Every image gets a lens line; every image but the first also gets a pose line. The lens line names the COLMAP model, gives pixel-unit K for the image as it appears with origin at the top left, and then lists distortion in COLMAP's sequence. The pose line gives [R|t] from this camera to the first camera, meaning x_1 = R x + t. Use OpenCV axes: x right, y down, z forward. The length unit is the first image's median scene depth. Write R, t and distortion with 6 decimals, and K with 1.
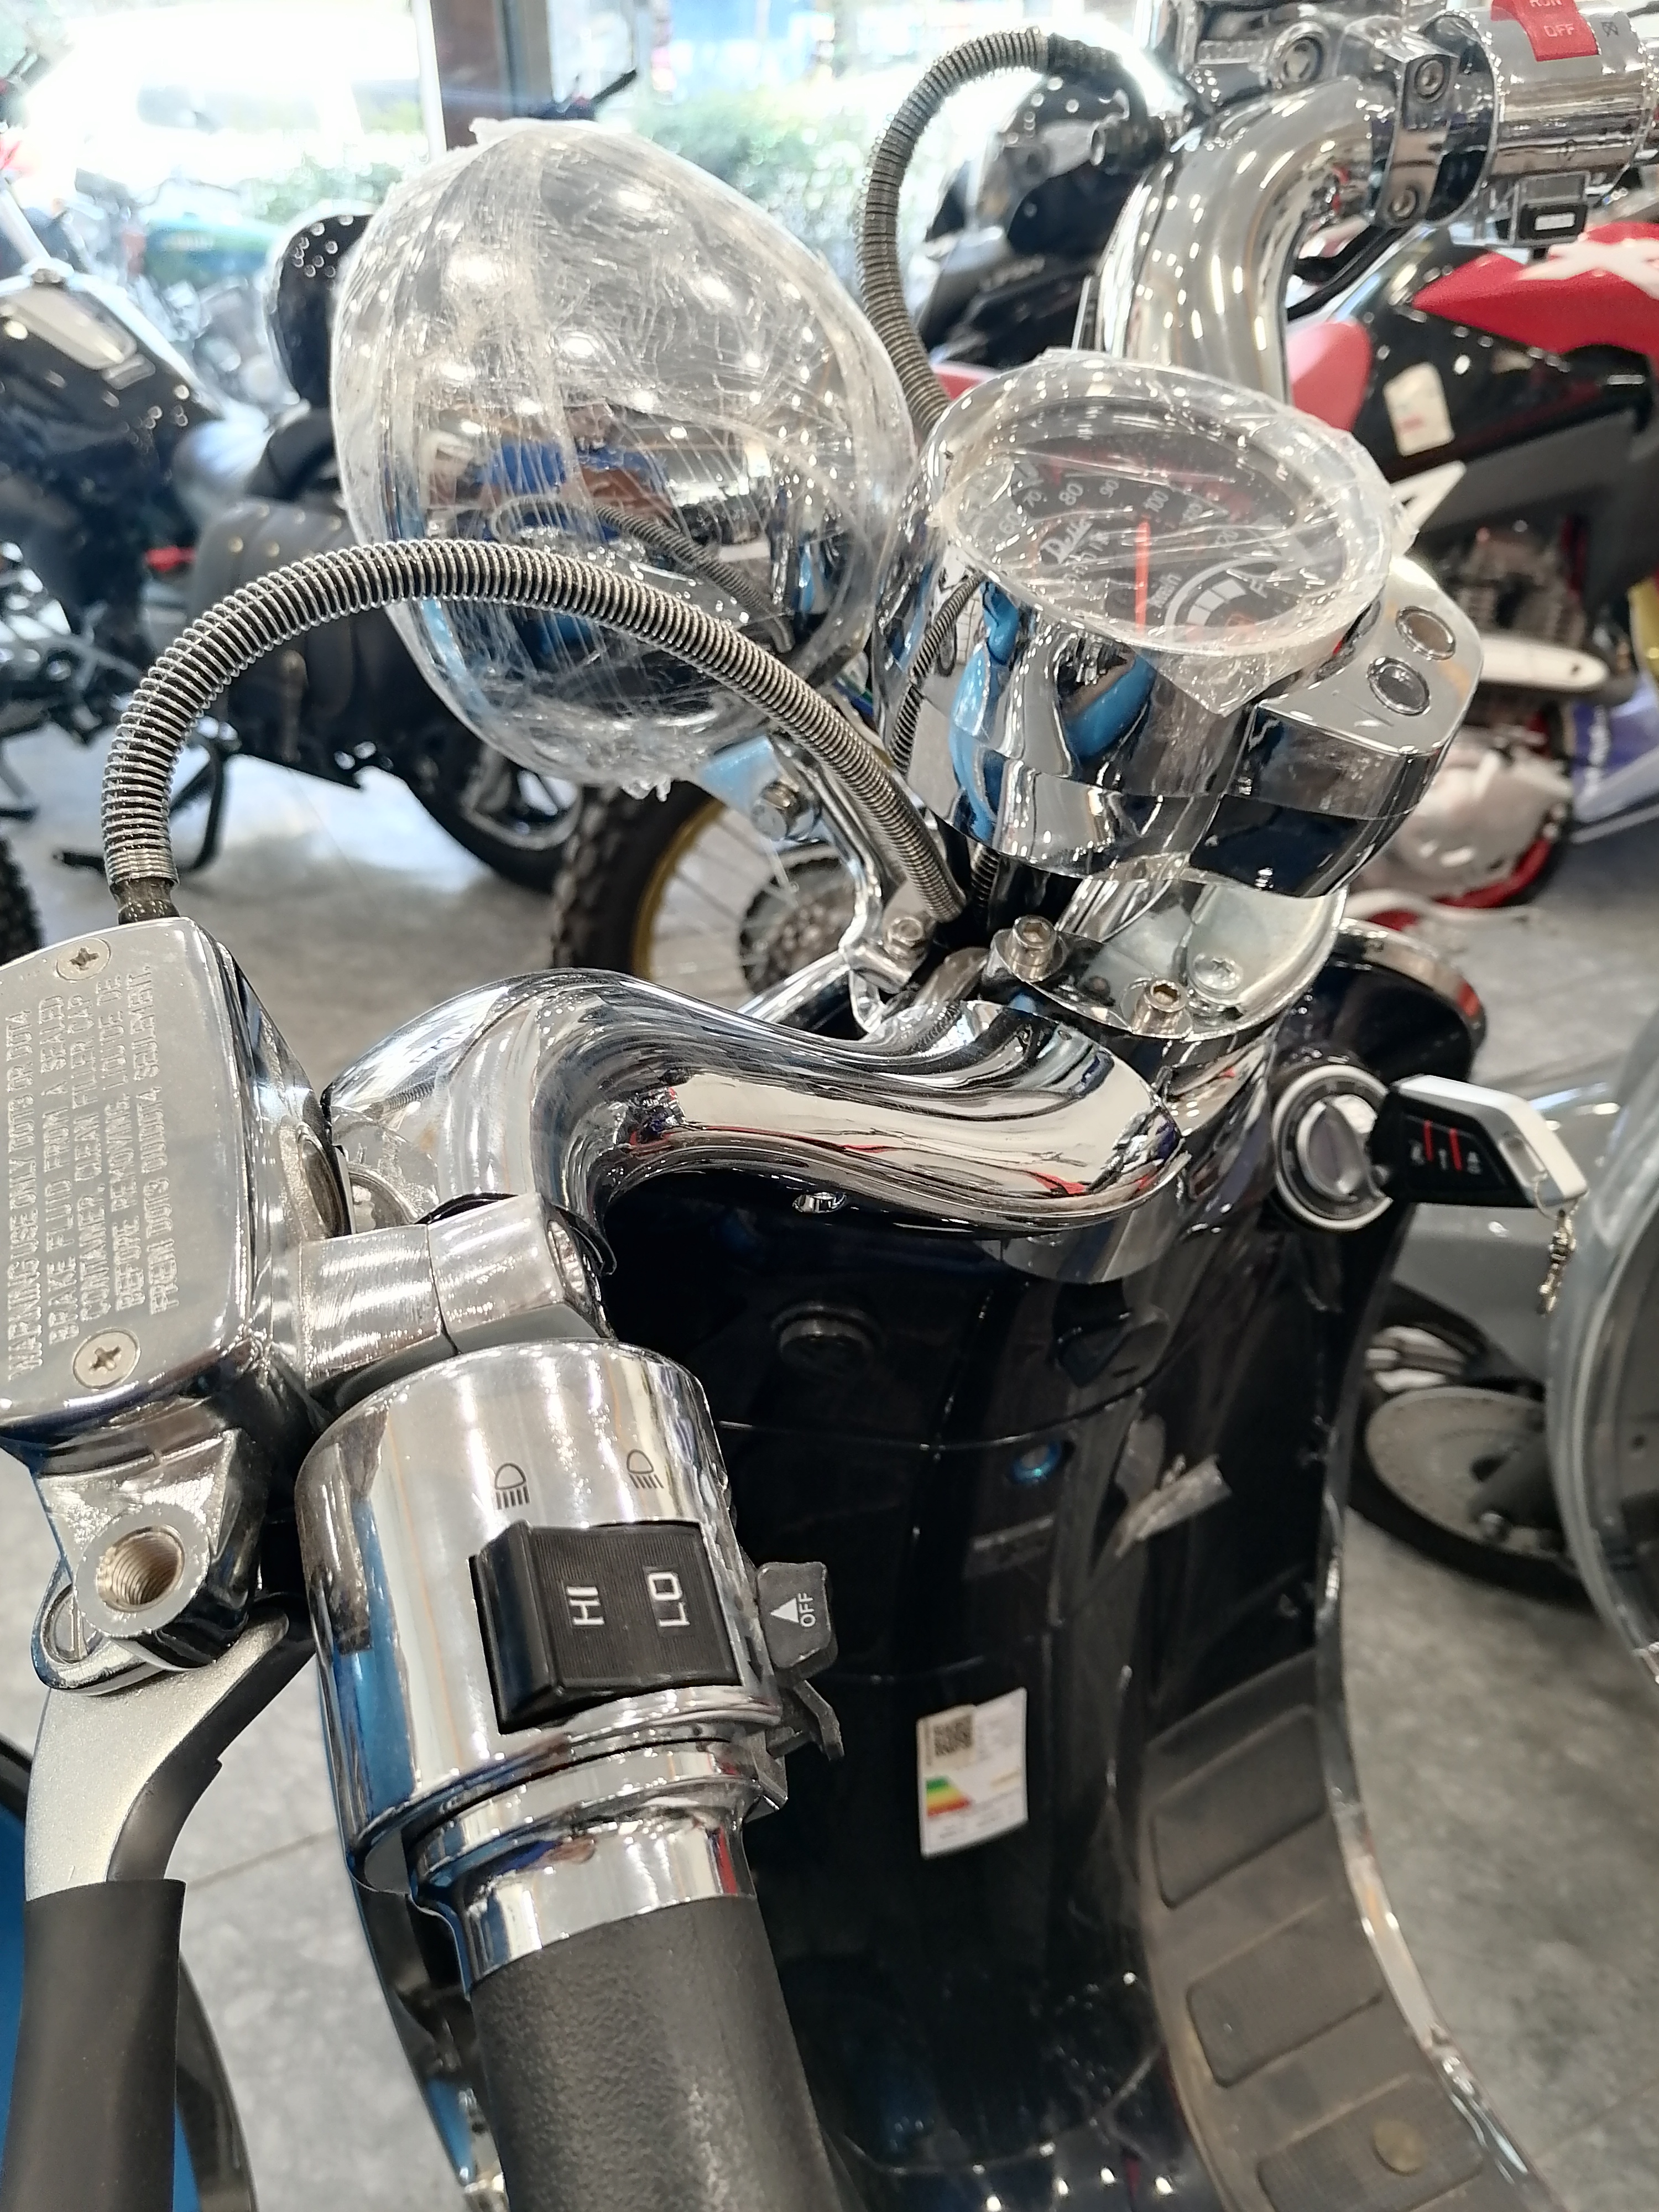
lens RADIAL K [[1716.7, 0, 788.6], [0, 1716.7, 1104.9], [0, 0, 1]] dist [0.085189, -0.124953]
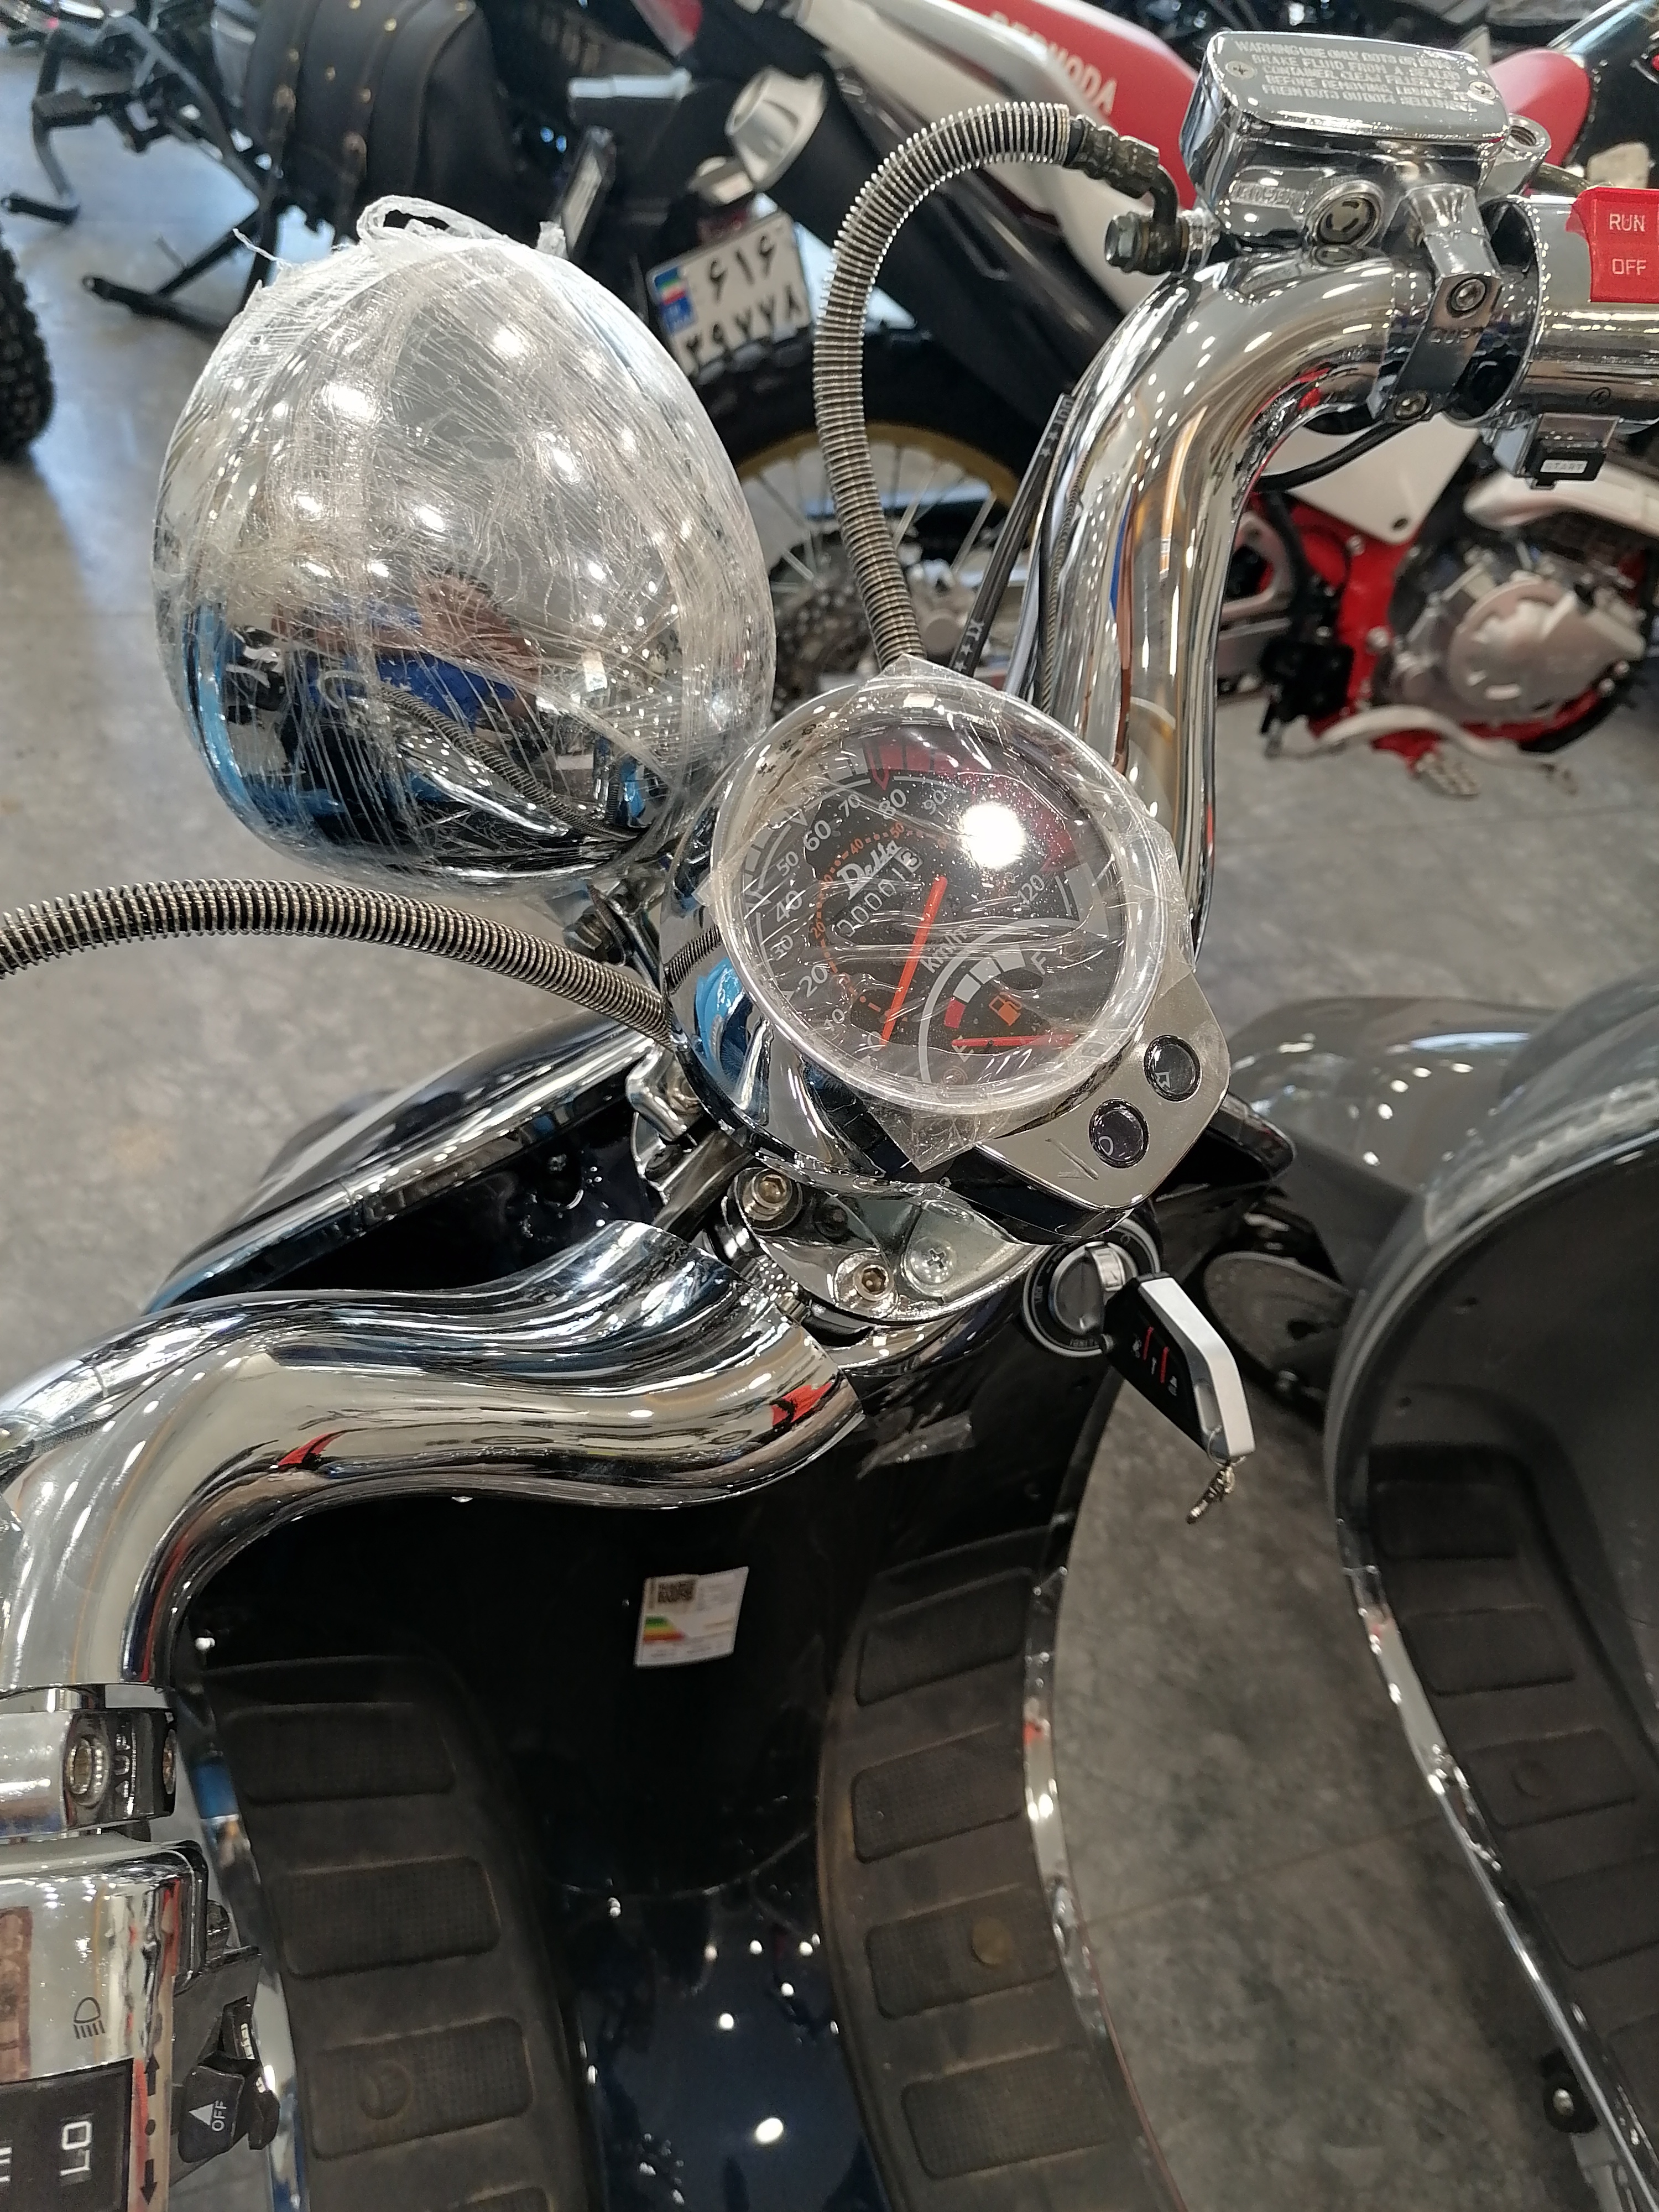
lens RADIAL K [[1716.7, 0, 788.6], [0, 1716.7, 1104.9], [0, 0, 1]] dist [0.085189, -0.124953]
pose [[0.974569, 0.222388, 0.027556, 0.052355], [-0.221626, 0.938362, 0.265252, -0.197916], [0.033132, -0.264614, 0.963785, 0.004879]]
